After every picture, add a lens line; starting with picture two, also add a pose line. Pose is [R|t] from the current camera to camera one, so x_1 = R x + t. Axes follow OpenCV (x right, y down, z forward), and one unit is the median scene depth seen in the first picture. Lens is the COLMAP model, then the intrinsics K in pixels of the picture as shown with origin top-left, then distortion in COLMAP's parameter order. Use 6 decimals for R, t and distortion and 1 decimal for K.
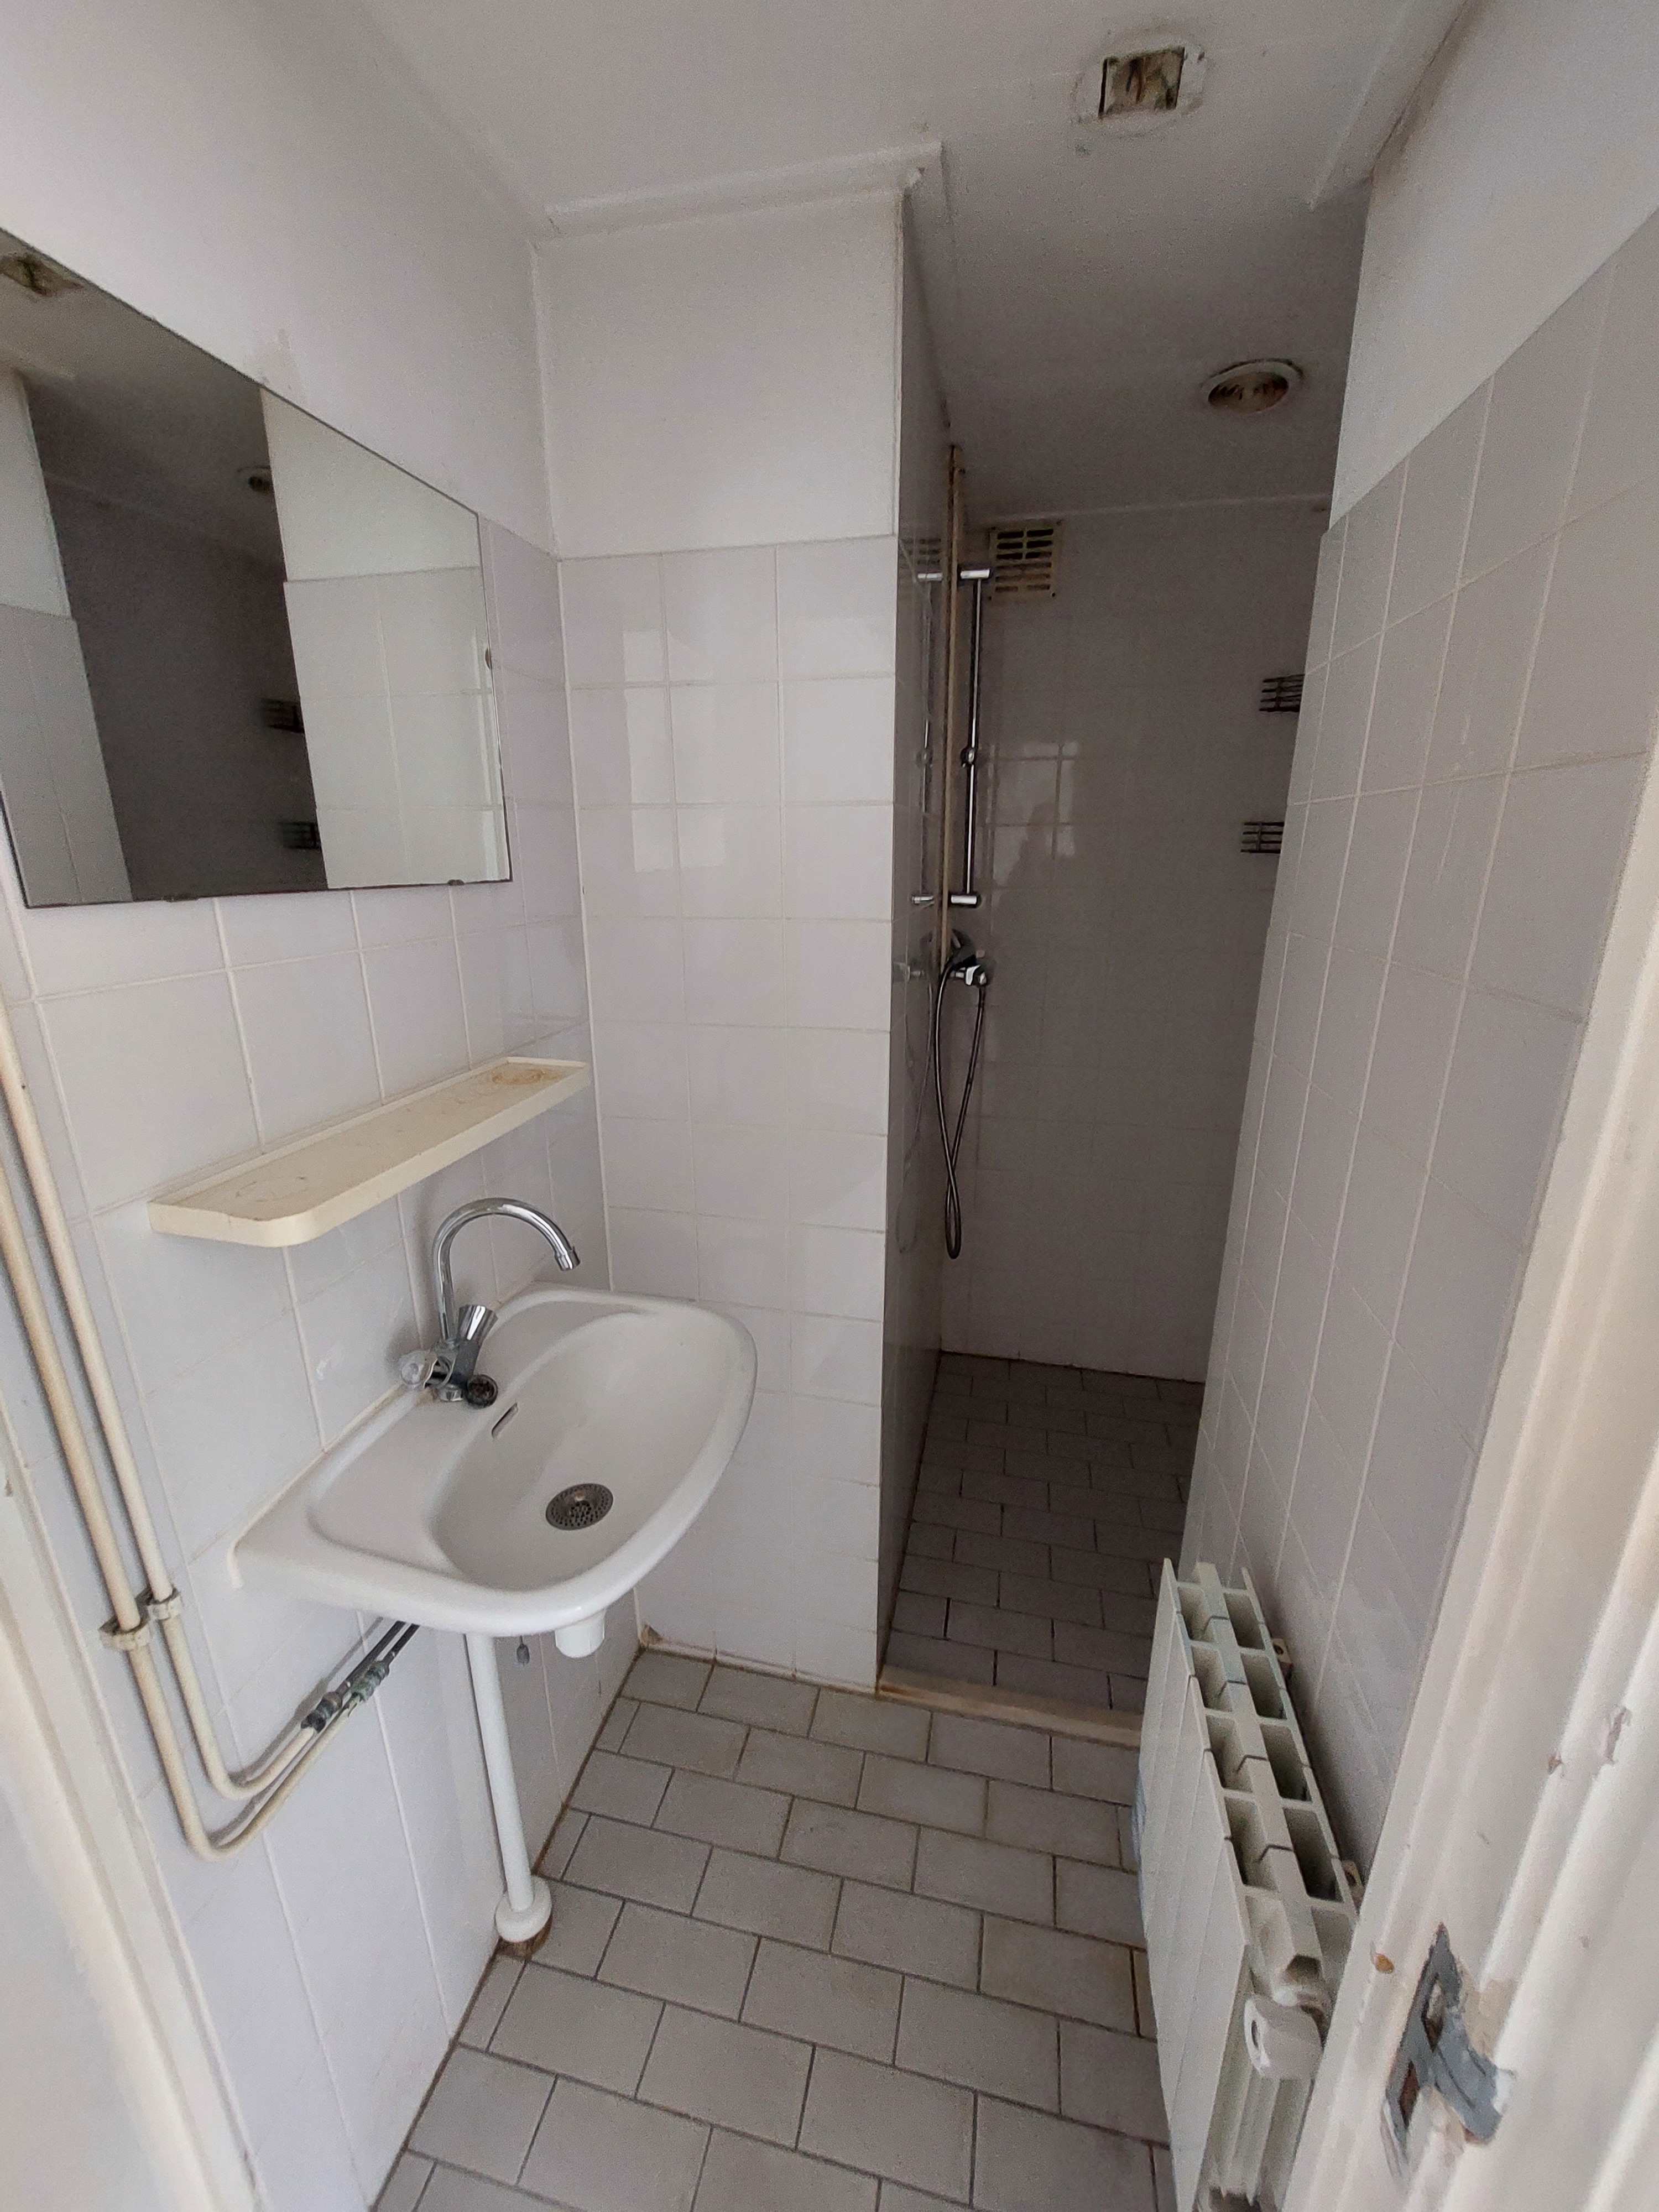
lens RADIAL K [[878.1, 0, 825.8], [0, 878.1, 1114.6], [0, 0, 1]] dist [0.000987, 0.000044]
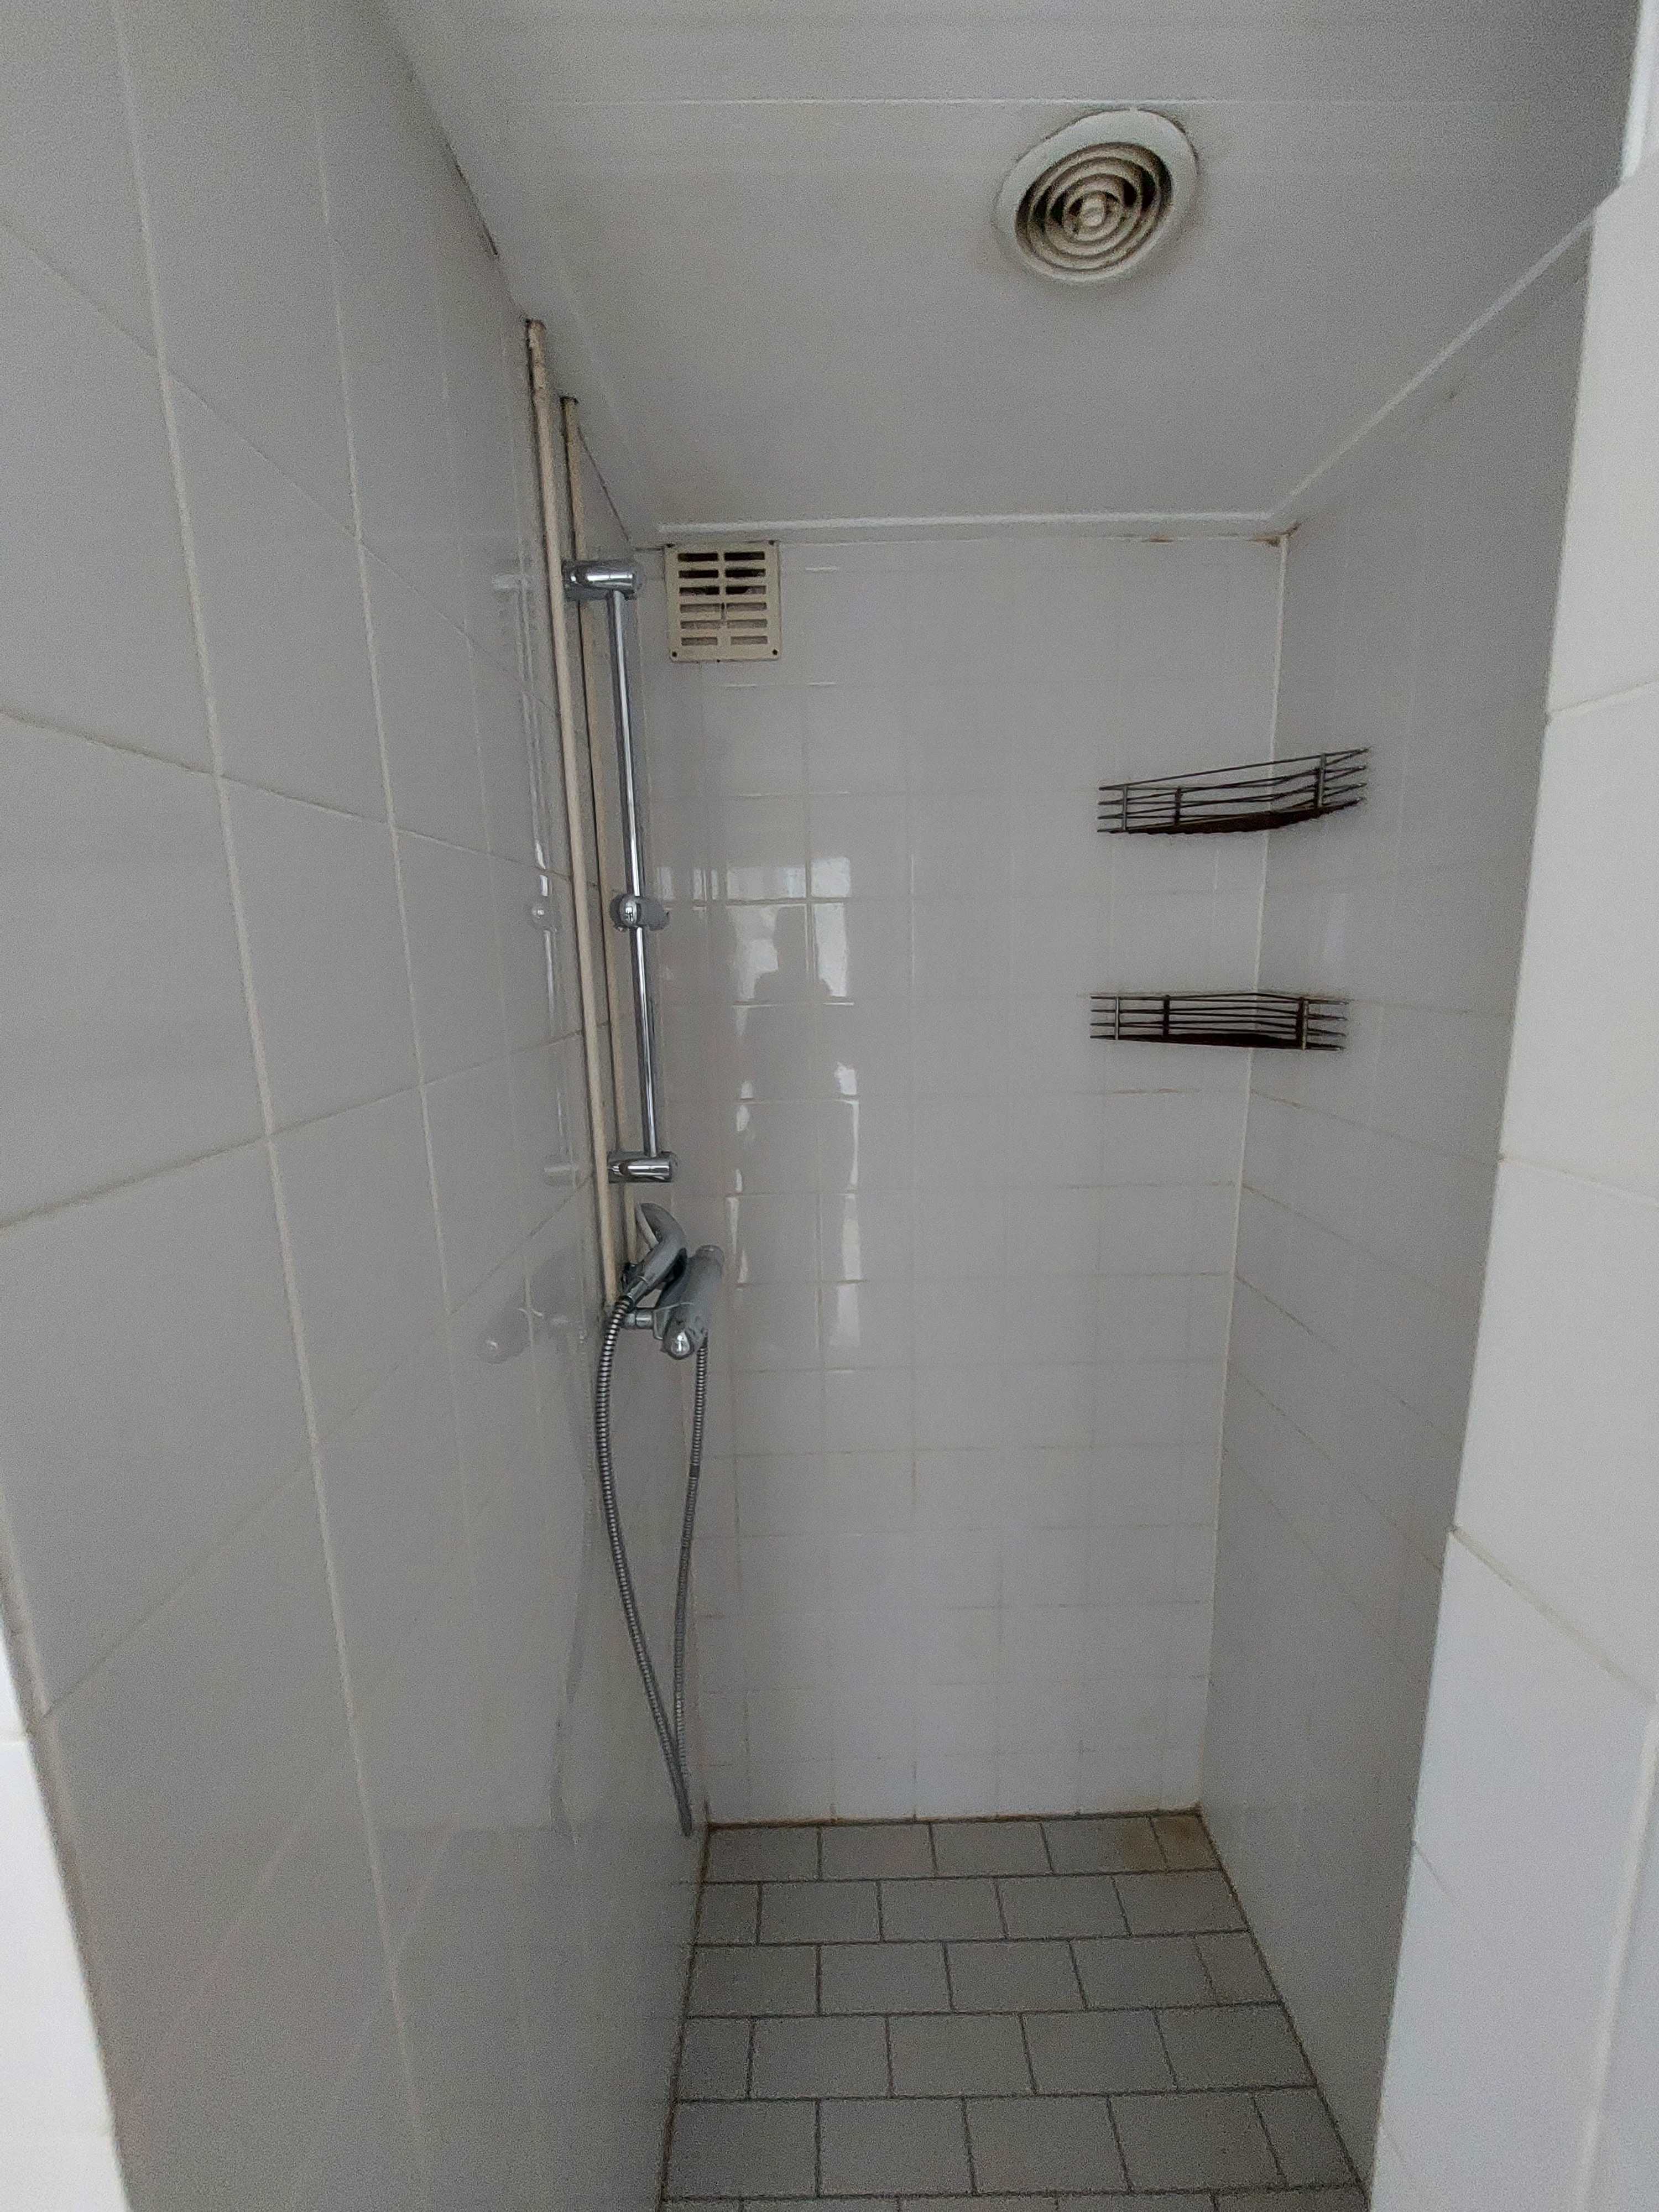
lens RADIAL K [[878.1, 0, 829.6], [0, 878.1, 1103.5], [0, 0, 1]] dist [0.000987, 0.000044]
pose [[0.972500, -0.058009, 0.225563, 0.139209], [0.085500, 0.989786, -0.114079, -0.200071], [-0.216641, 0.130227, 0.967527, 0.432219]]
